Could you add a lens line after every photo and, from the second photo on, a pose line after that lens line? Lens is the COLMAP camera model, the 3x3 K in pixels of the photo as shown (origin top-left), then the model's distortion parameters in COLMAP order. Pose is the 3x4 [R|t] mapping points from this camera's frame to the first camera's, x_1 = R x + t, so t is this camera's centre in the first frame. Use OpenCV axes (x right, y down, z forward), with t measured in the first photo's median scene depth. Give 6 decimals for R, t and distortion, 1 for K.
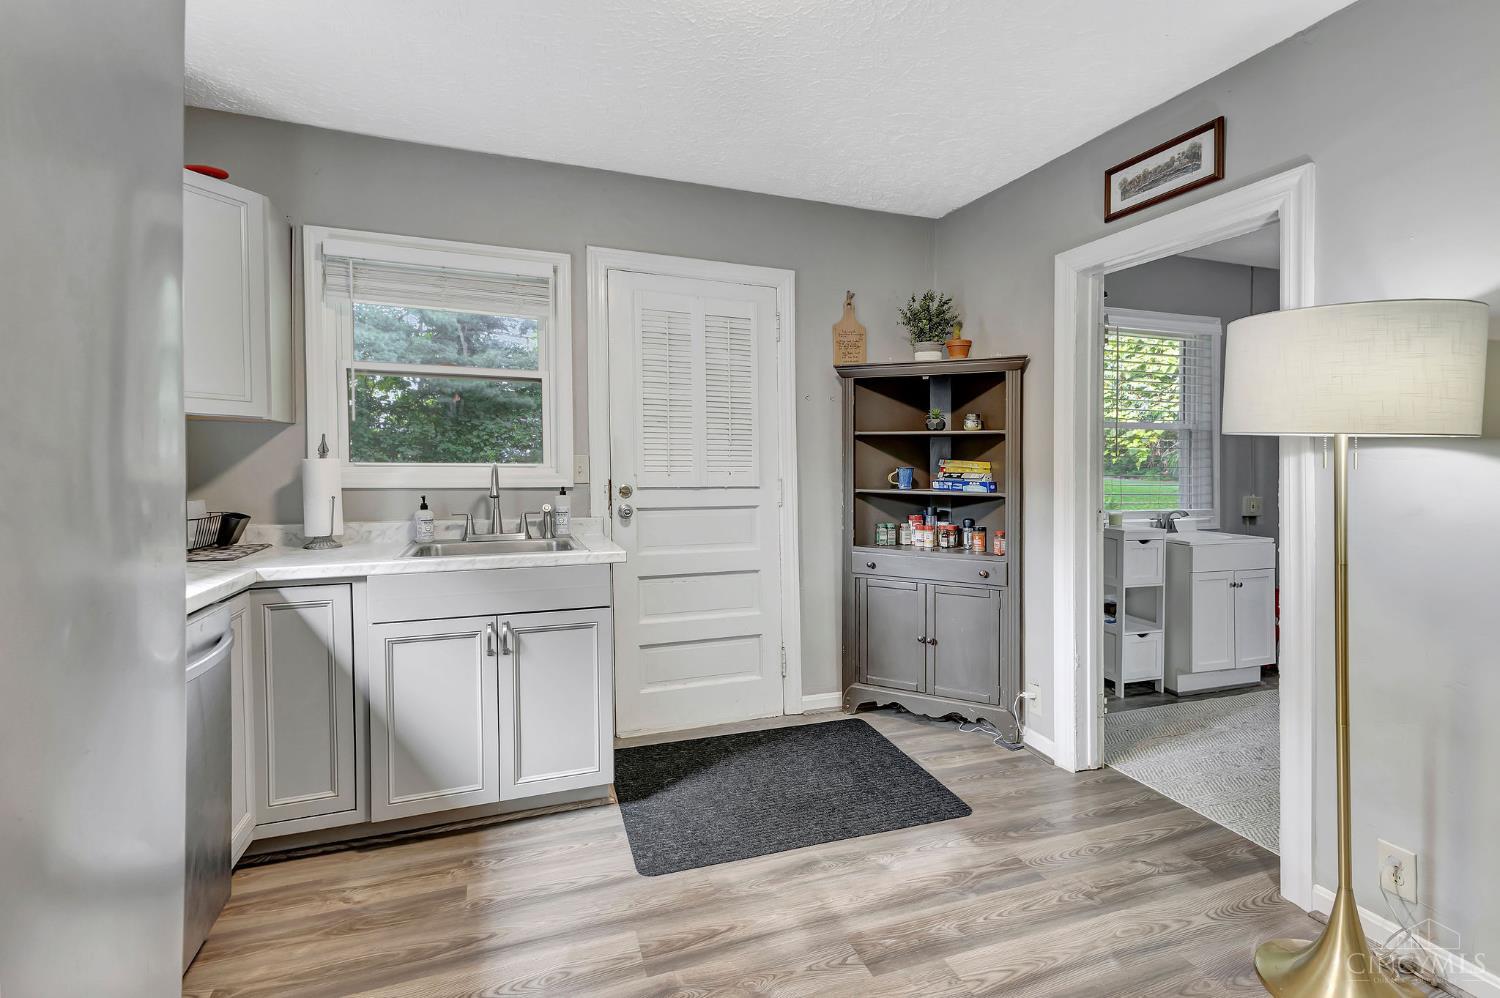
lens RADIAL K [[684.0, 0, 766.7], [0, 684.0, 461.0], [0, 0, 1]] dist [0.005954, 0.000751]
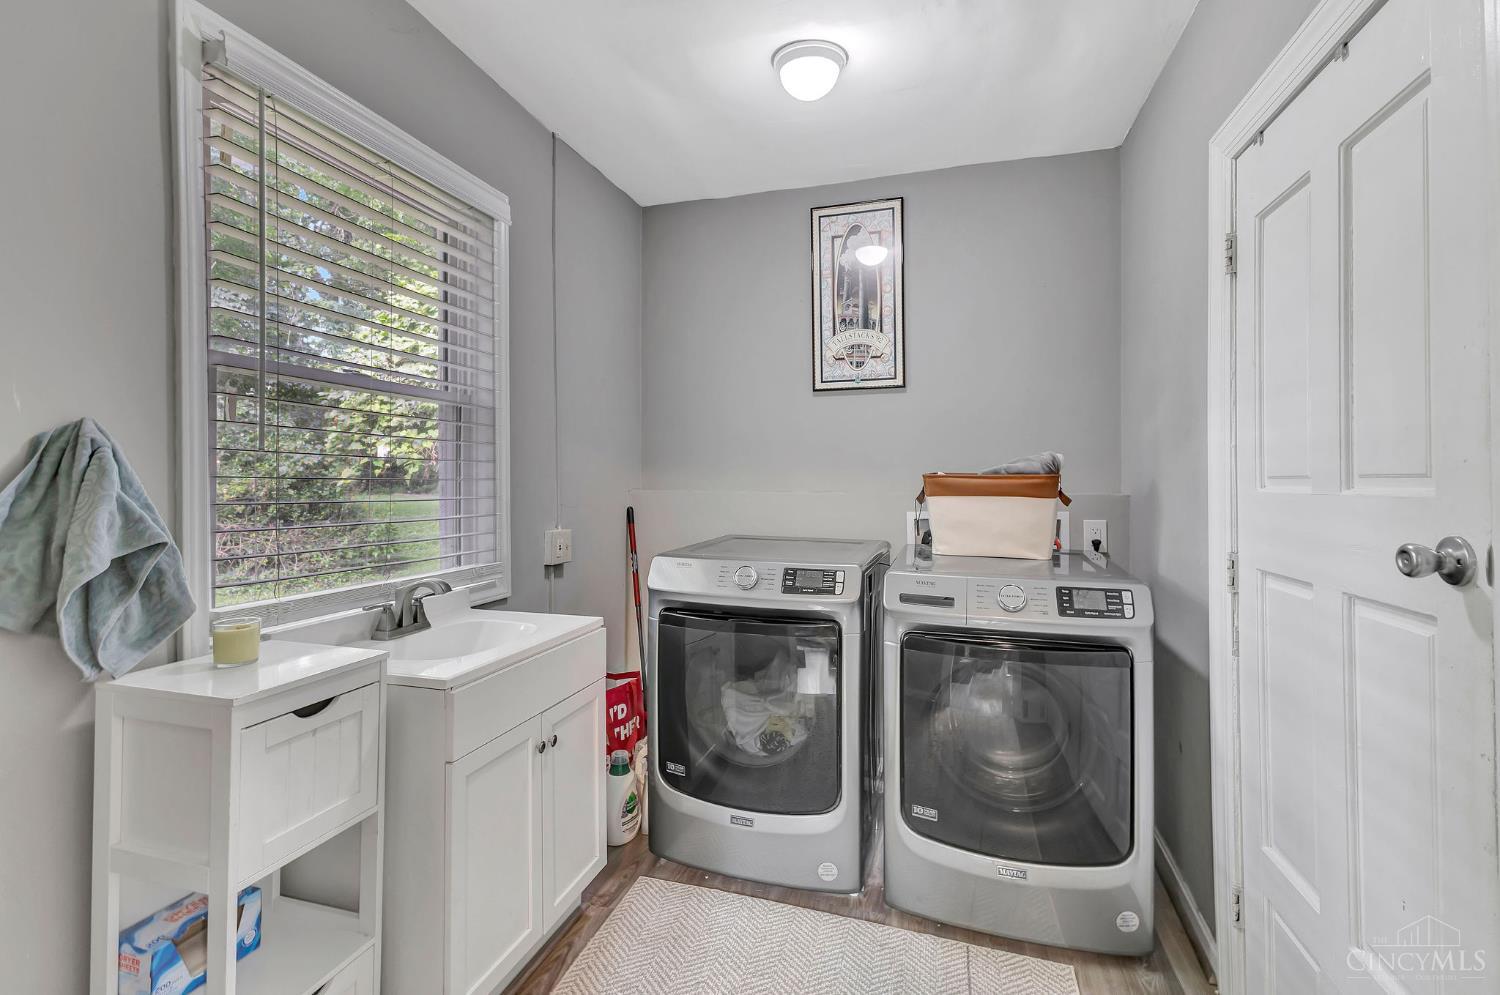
lens RADIAL K [[684.0, 0, 729.7], [0, 684.0, 469.3], [0, 0, 1]] dist [0.005954, 0.000751]
pose [[0.617149, 0.004252, 0.786835, 0.175762], [0.002540, 0.999969, -0.007397, 0.003084], [-0.786842, 0.006563, 0.617119, 0.272056]]
